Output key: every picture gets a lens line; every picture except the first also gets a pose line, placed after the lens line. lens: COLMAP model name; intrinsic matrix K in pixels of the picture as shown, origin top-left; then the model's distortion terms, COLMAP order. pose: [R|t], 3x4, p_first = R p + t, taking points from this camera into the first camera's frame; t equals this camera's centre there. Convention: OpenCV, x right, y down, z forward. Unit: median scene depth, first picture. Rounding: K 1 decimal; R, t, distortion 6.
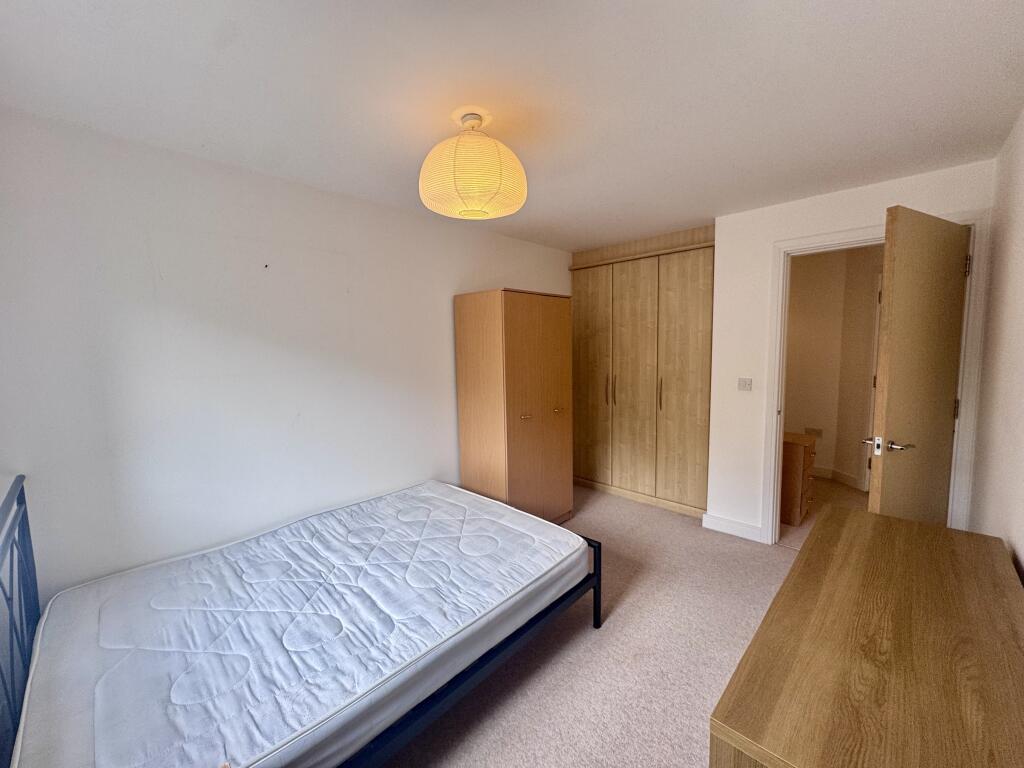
lens RADIAL K [[411.4, 0, 510.8], [0, 411.4, 387.6], [0, 0, 1]] dist [0.003582, 0.000068]
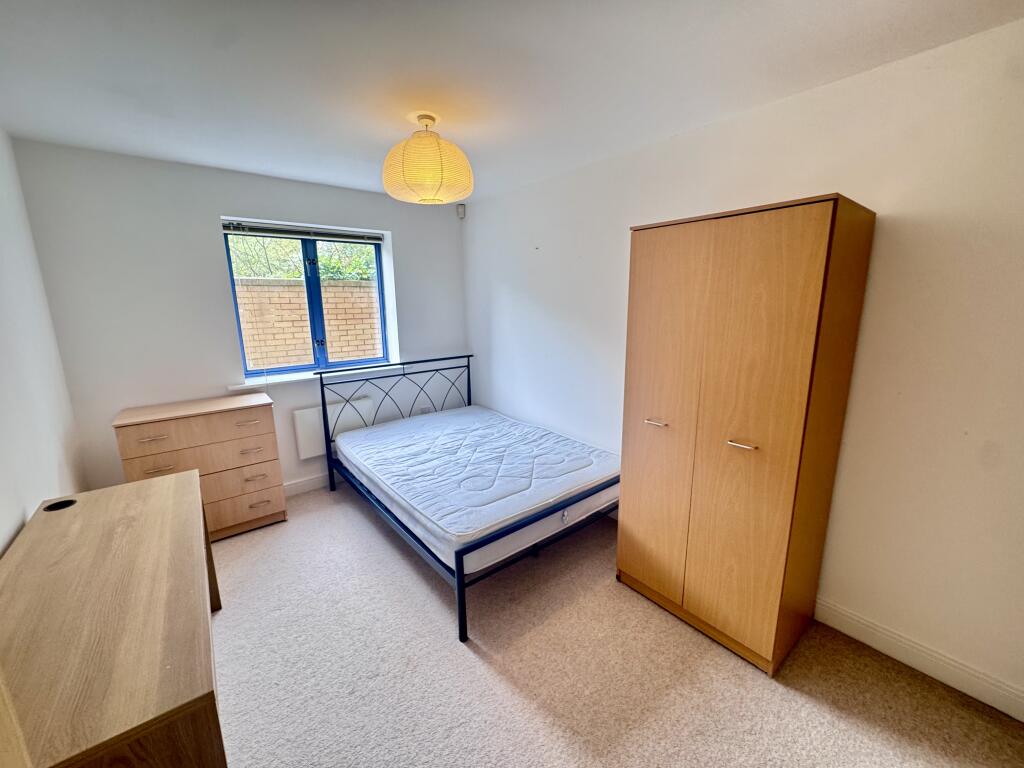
lens RADIAL K [[411.4, 0, 515.8], [0, 411.4, 382.2], [0, 0, 1]] dist [0.003582, 0.000068]
pose [[-0.132803, 0.210184, -0.968600, 1.541532], [-0.076463, 0.972171, 0.221443, -0.262885], [0.988189, 0.103470, -0.113036, 1.902609]]
